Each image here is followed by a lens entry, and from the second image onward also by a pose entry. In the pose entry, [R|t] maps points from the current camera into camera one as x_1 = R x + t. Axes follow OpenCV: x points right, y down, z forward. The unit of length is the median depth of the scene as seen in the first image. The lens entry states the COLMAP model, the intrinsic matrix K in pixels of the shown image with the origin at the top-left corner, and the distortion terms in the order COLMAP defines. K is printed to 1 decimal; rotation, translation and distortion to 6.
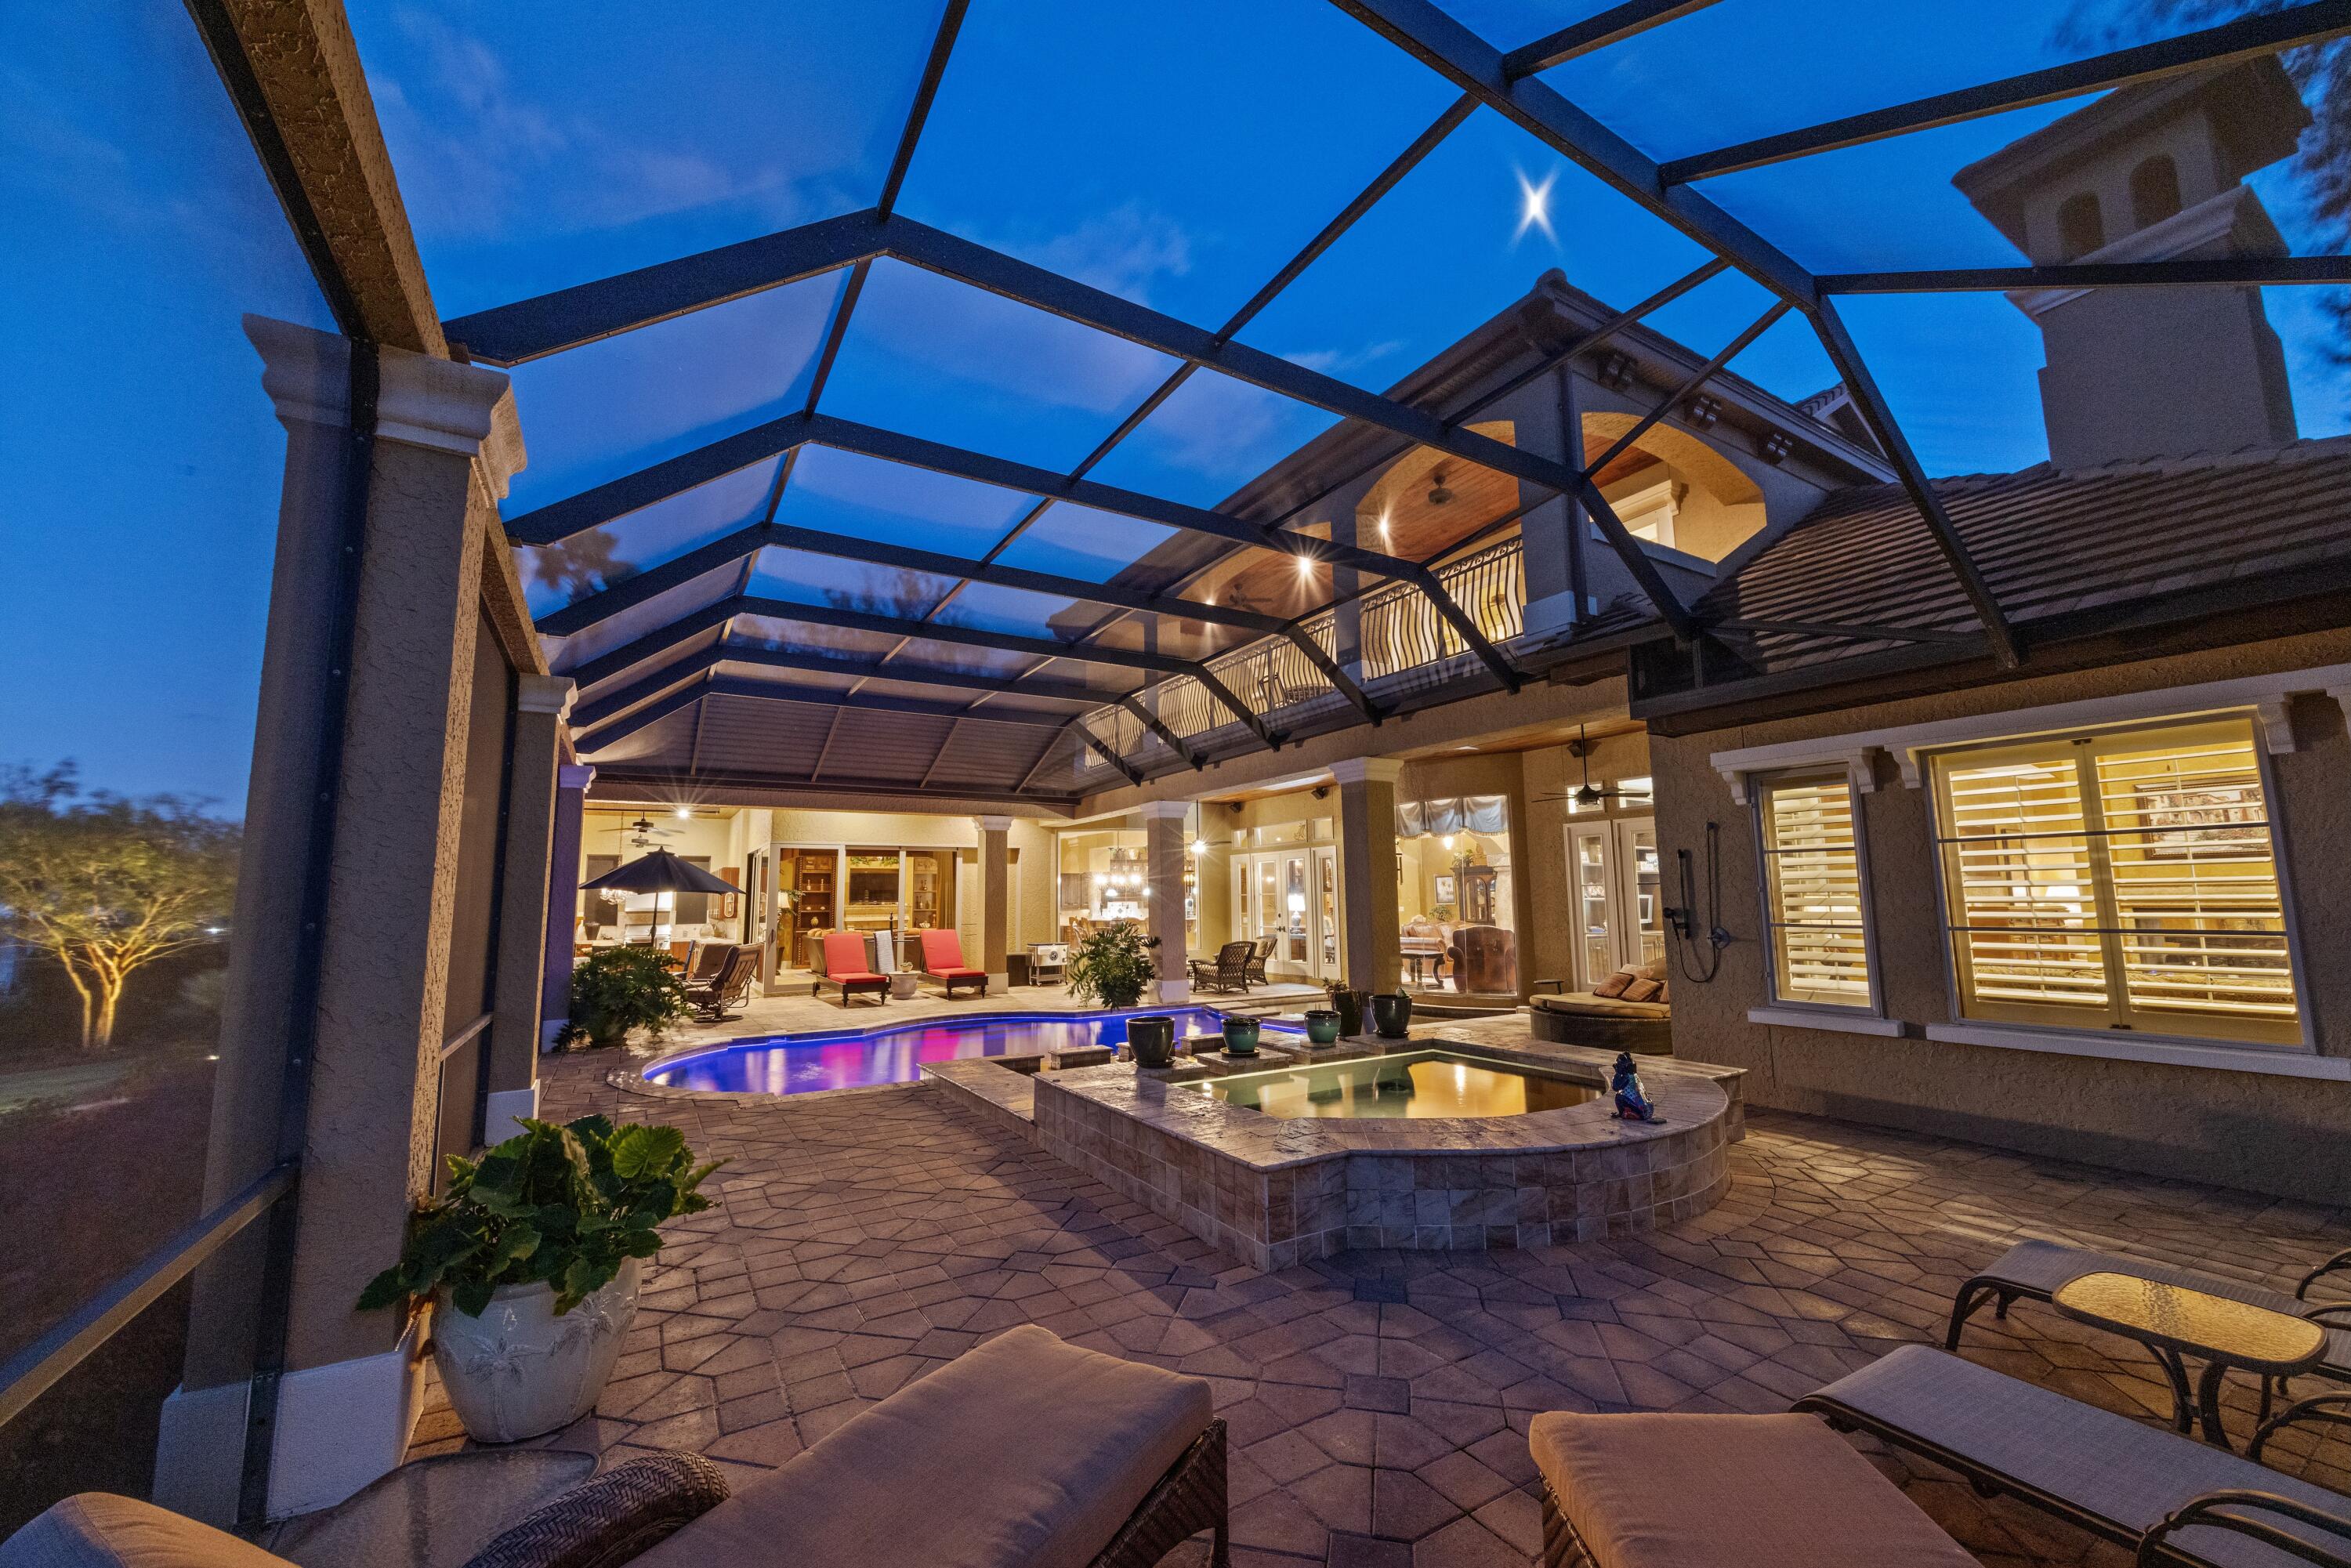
lens RADIAL K [[905.1, 0, 1175.5], [0, 905.1, 784.0], [0, 0, 1]] dist [0.000268, -0.000005]
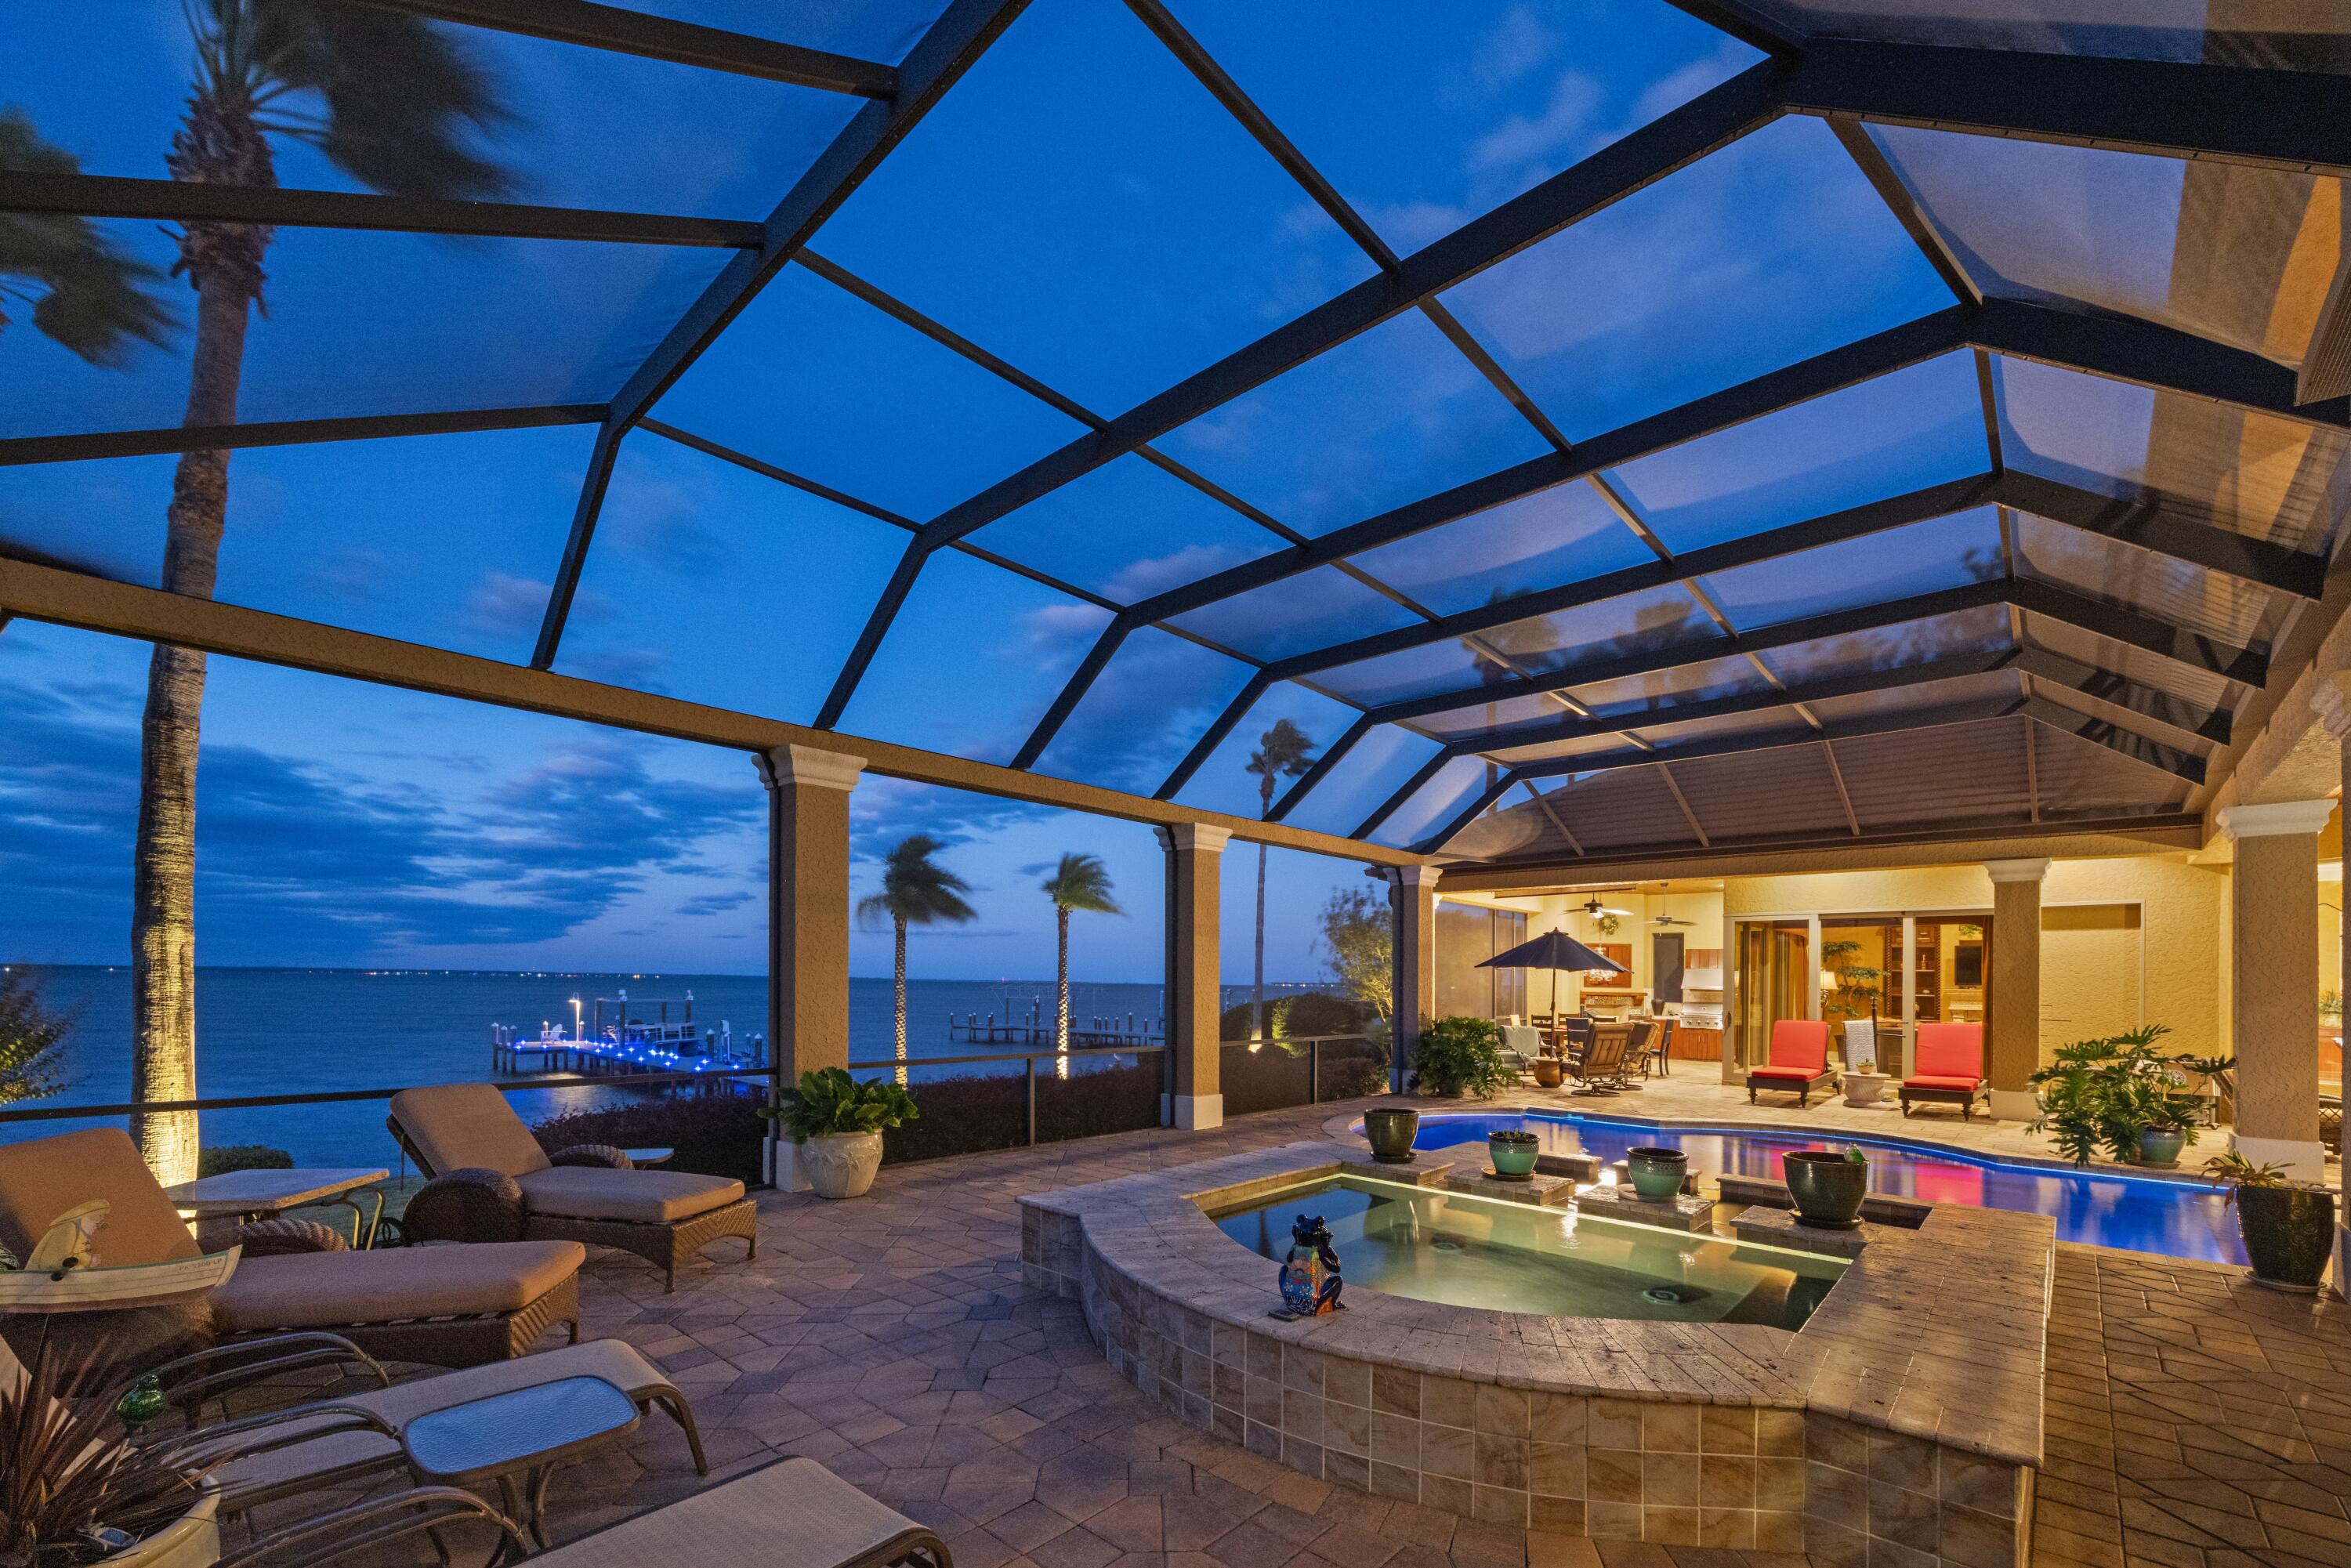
lens RADIAL K [[973.4, 0, 1172.9], [0, 973.4, 976.0], [0, 0, 1]] dist [0.000545, 0.000023]
pose [[0.272751, 0.012522, -0.962003, 0.333844], [0.108911, 0.993086, 0.043805, 0.022047], [0.955900, -0.116721, 0.269501, 0.208950]]
